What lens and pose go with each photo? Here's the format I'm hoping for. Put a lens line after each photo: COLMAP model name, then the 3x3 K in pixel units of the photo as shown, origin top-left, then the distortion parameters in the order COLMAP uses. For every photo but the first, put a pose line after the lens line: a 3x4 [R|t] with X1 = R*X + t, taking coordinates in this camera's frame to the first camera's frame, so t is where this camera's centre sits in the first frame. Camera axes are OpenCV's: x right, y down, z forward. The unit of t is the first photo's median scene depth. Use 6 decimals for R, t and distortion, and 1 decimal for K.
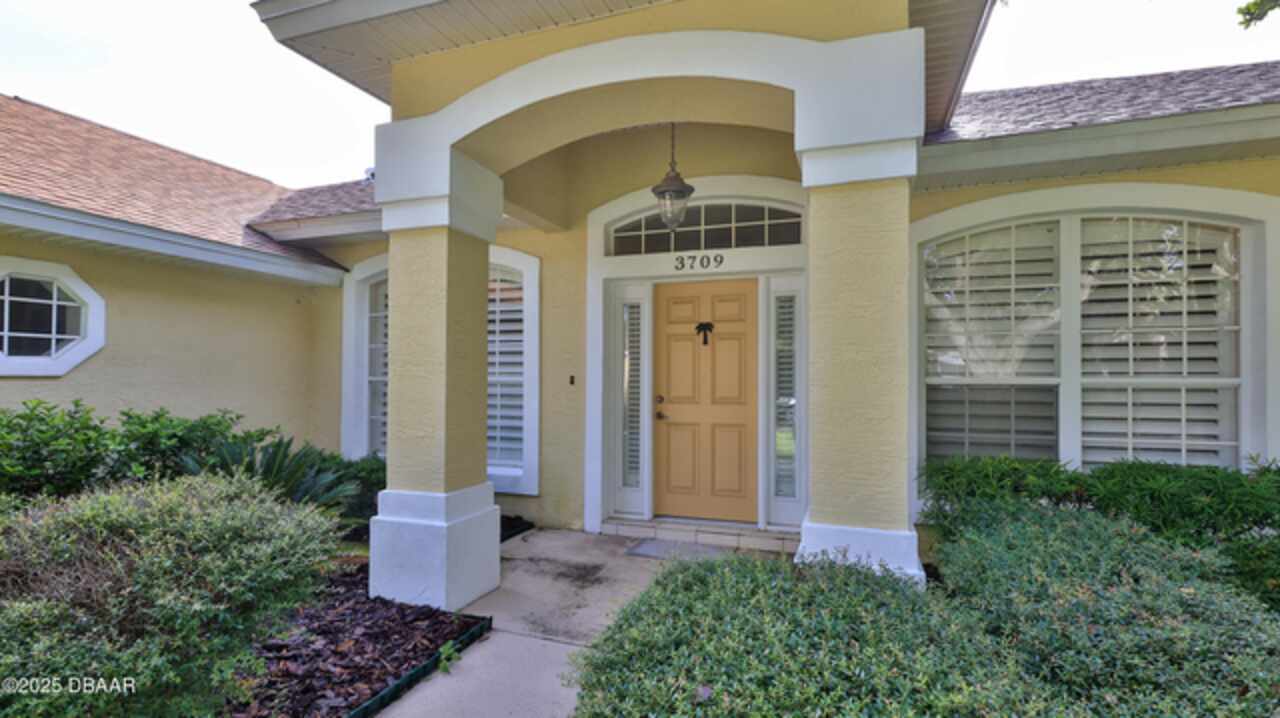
lens RADIAL K [[566.6, 0, 637.4], [0, 566.6, 357.4], [0, 0, 1]] dist [0.000233, 0.000398]
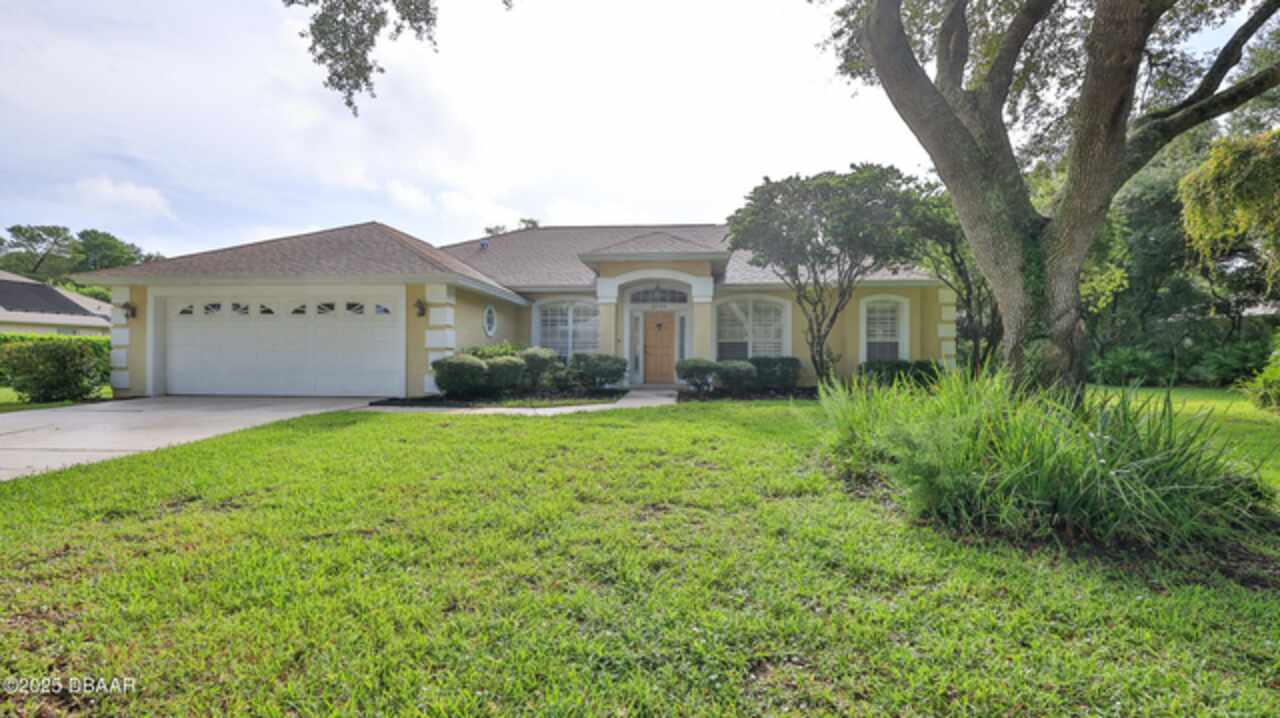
lens RADIAL K [[566.6, 0, 637.4], [0, 566.6, 357.4], [0, 0, 1]] dist [0.000233, 0.000398]
pose [[0.968078, 0.004225, 0.250614, -0.878314], [-0.012488, 0.999429, 0.031392, 0.034966], [-0.250338, -0.033520, 0.967578, -2.308790]]
